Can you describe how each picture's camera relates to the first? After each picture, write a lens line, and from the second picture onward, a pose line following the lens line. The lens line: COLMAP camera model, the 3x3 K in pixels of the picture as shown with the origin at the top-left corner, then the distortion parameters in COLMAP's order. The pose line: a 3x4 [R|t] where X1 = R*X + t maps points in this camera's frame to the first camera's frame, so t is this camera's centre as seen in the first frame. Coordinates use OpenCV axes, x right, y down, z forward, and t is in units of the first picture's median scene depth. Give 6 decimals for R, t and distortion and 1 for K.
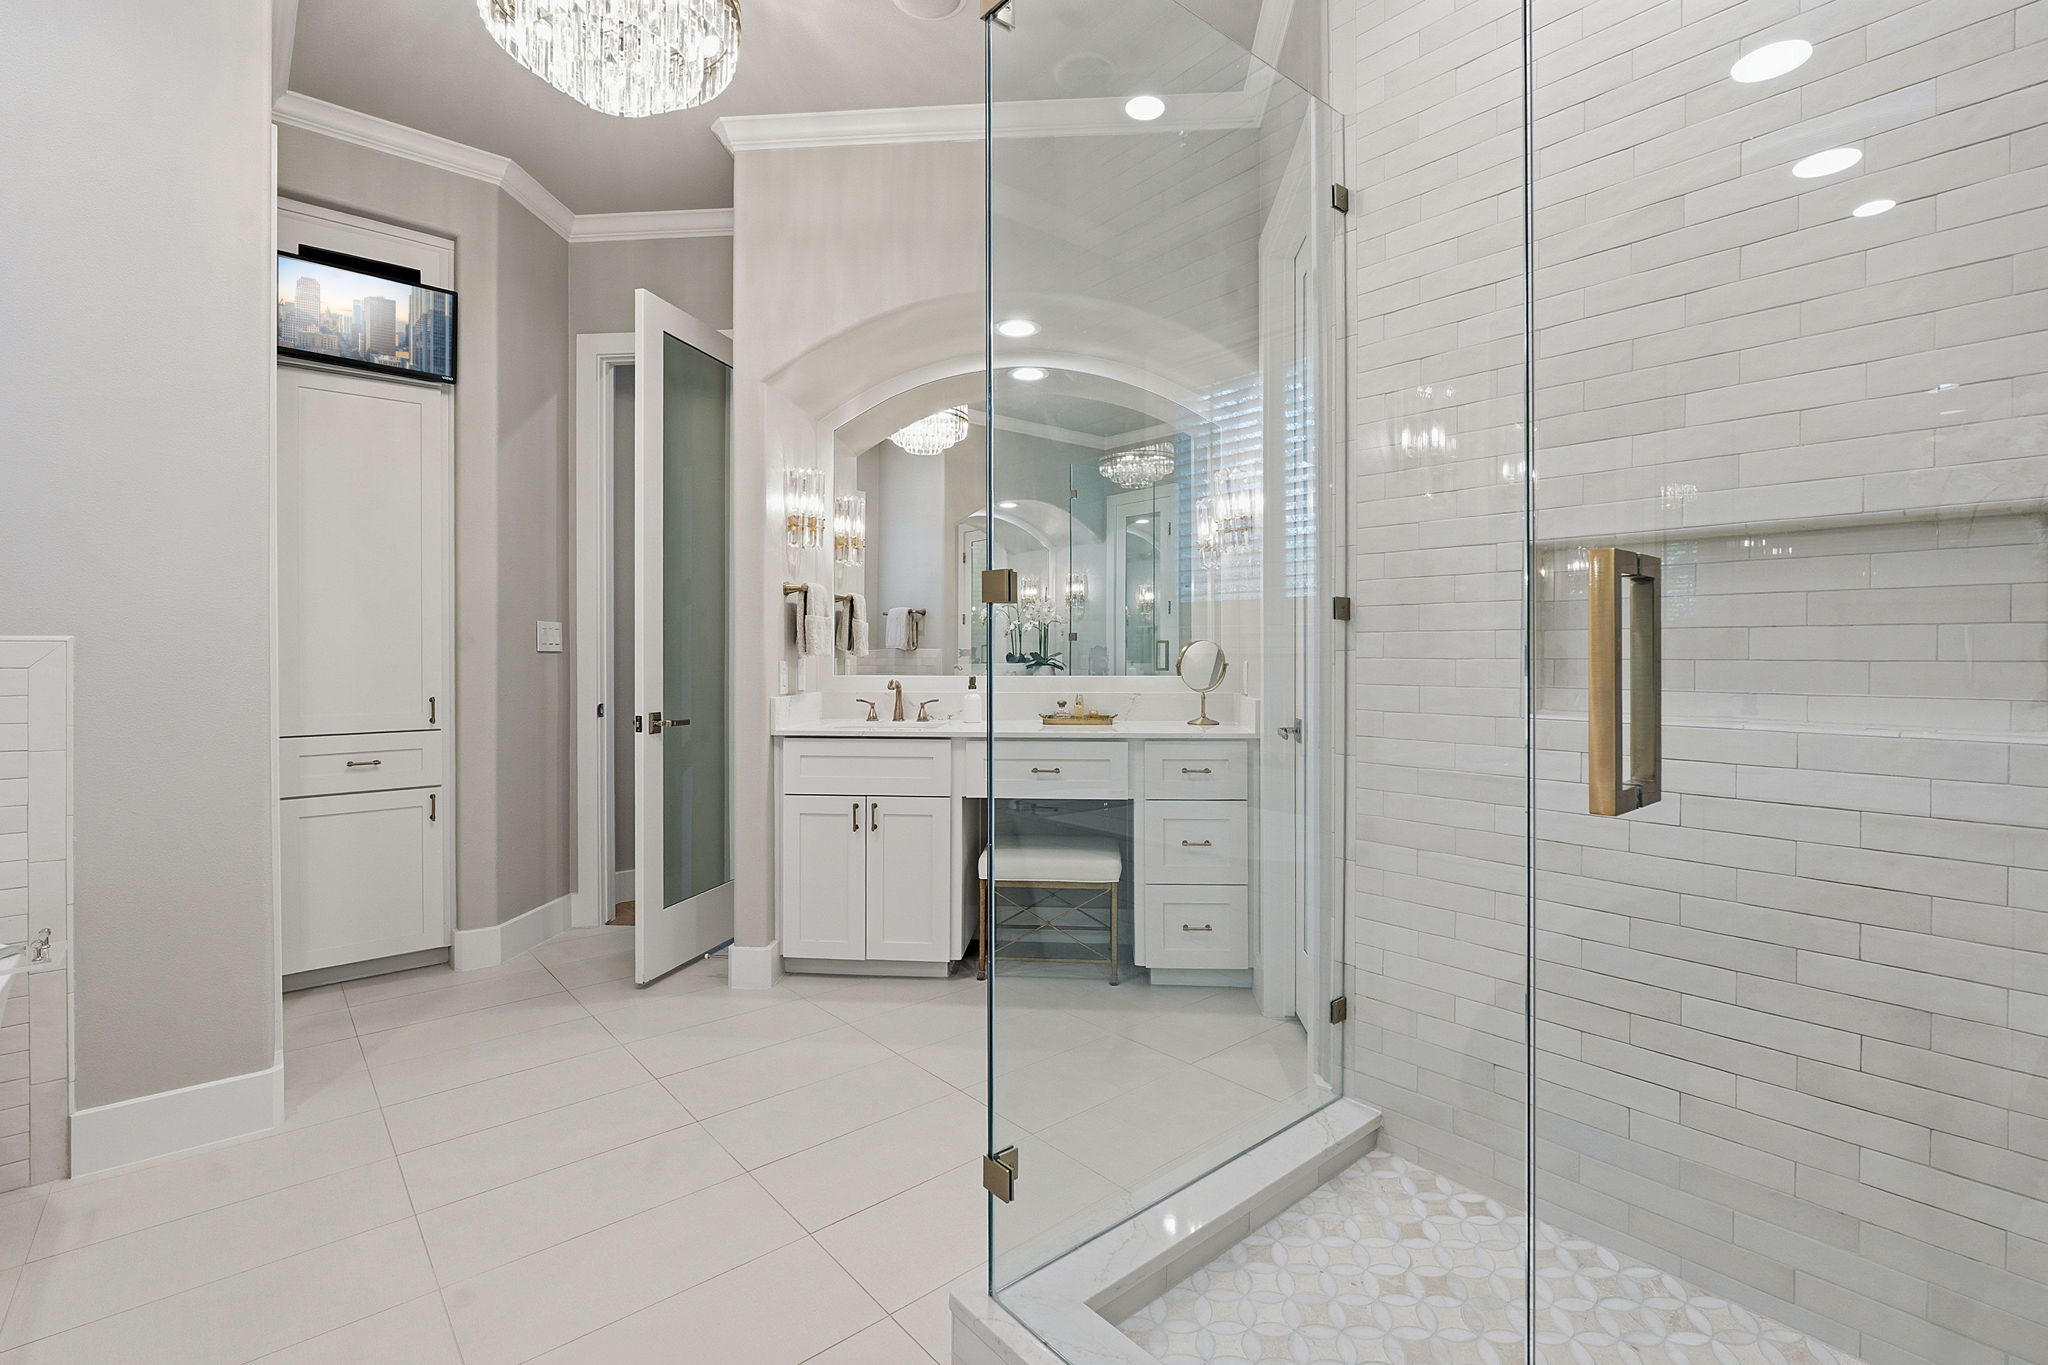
lens RADIAL K [[920.3, 0, 1025.2], [0, 920.3, 666.1], [0, 0, 1]] dist [0.002063, 0.000251]
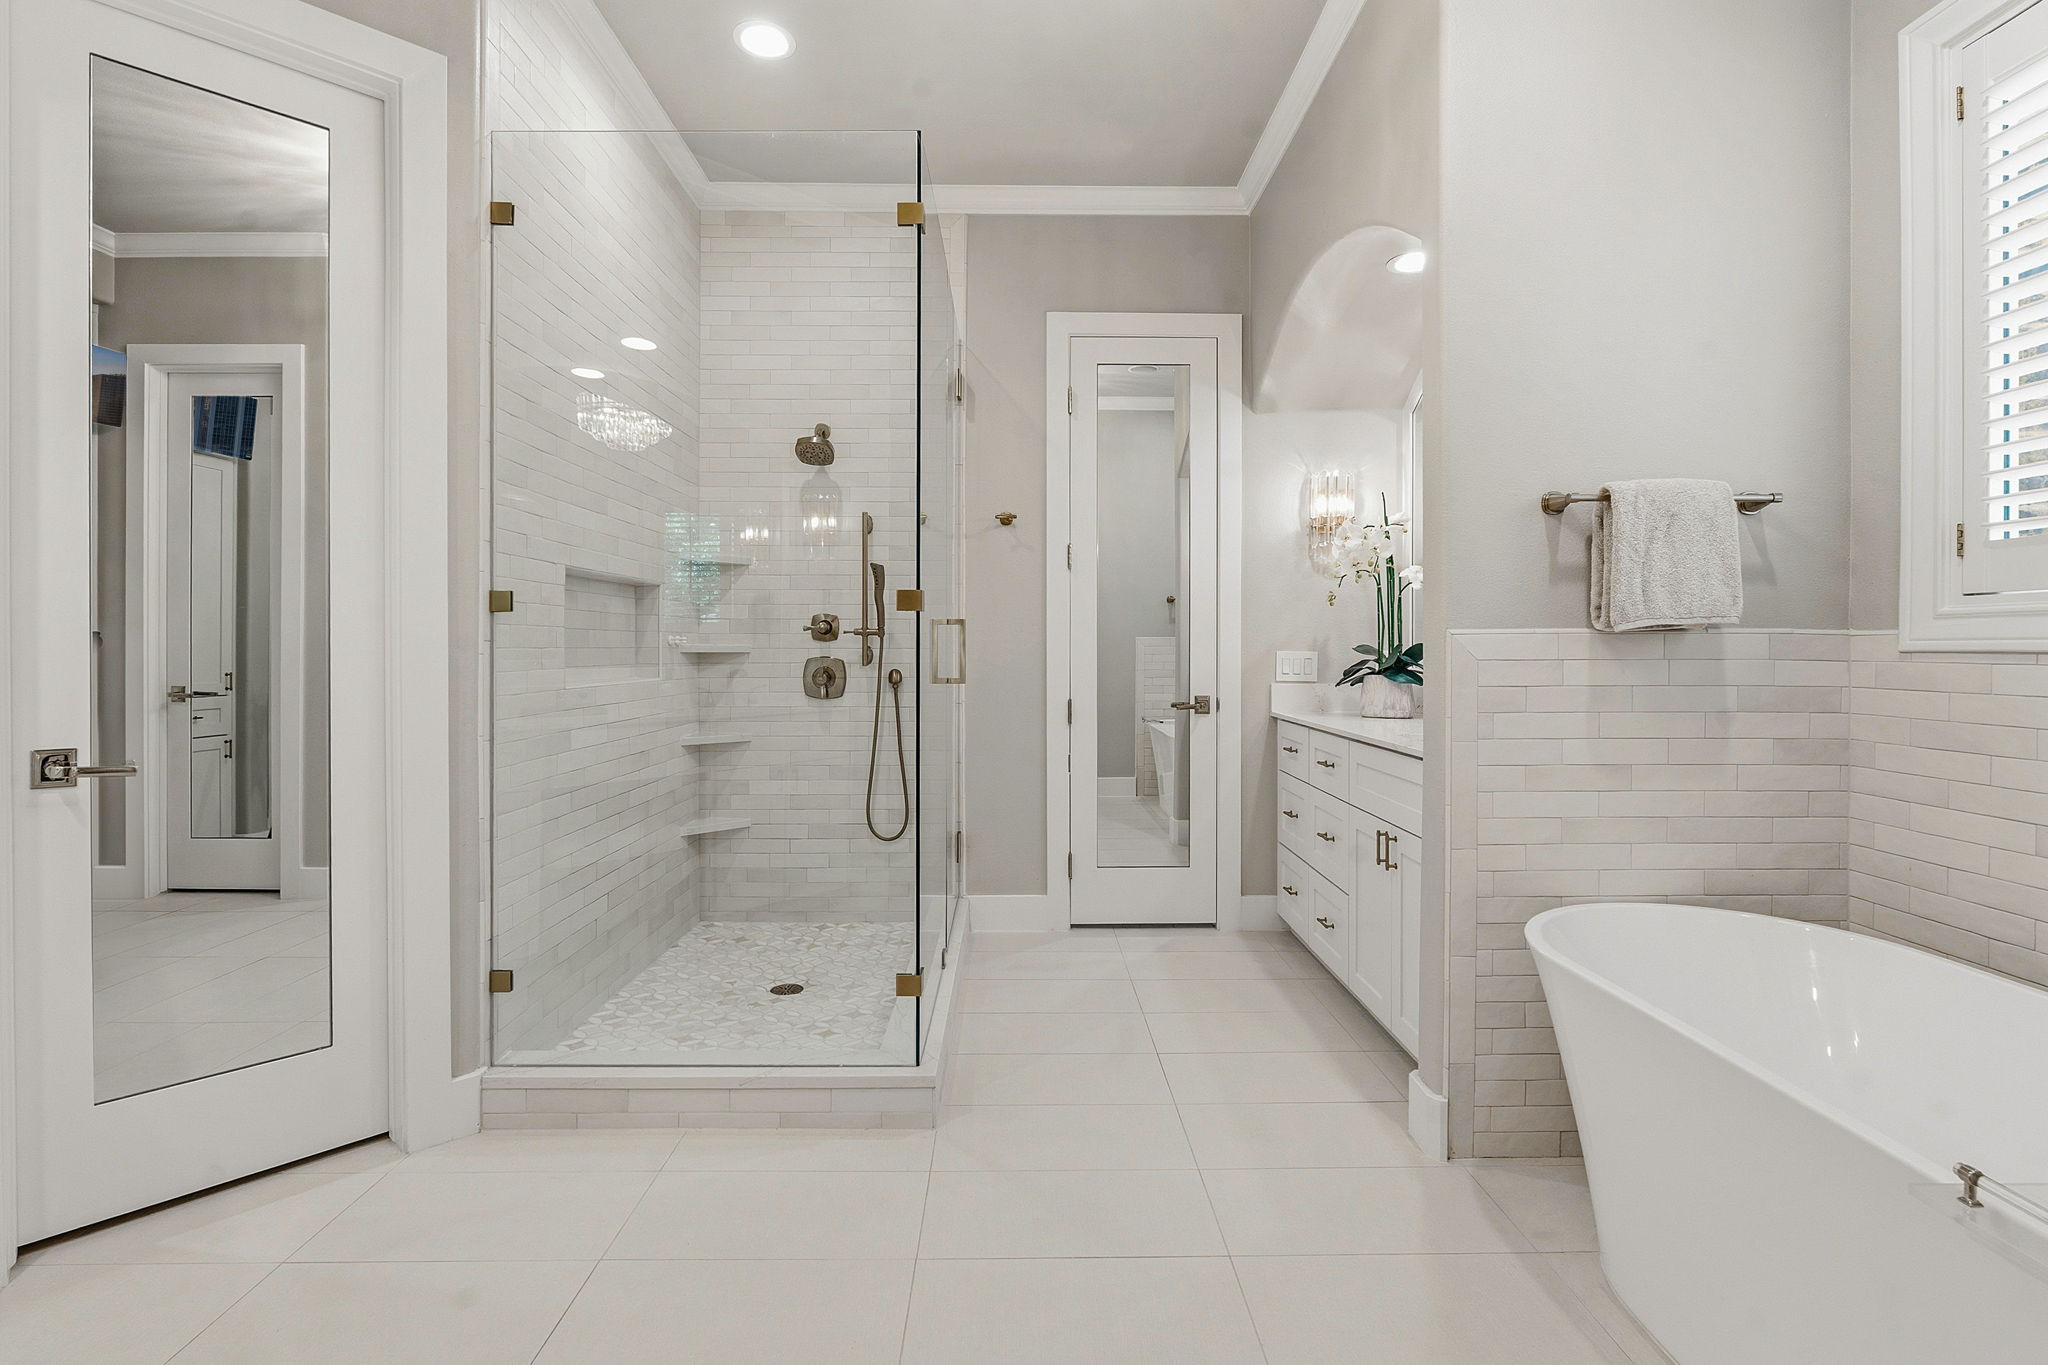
lens RADIAL K [[920.3, 0, 1023.5], [0, 920.3, 663.8], [0, 0, 1]] dist [0.002063, 0.000251]
pose [[-0.769444, -0.011084, 0.638618, -1.052276], [0.002608, 0.999787, 0.020495, -0.014736], [-0.638709, 0.017435, -0.769251, 1.885974]]
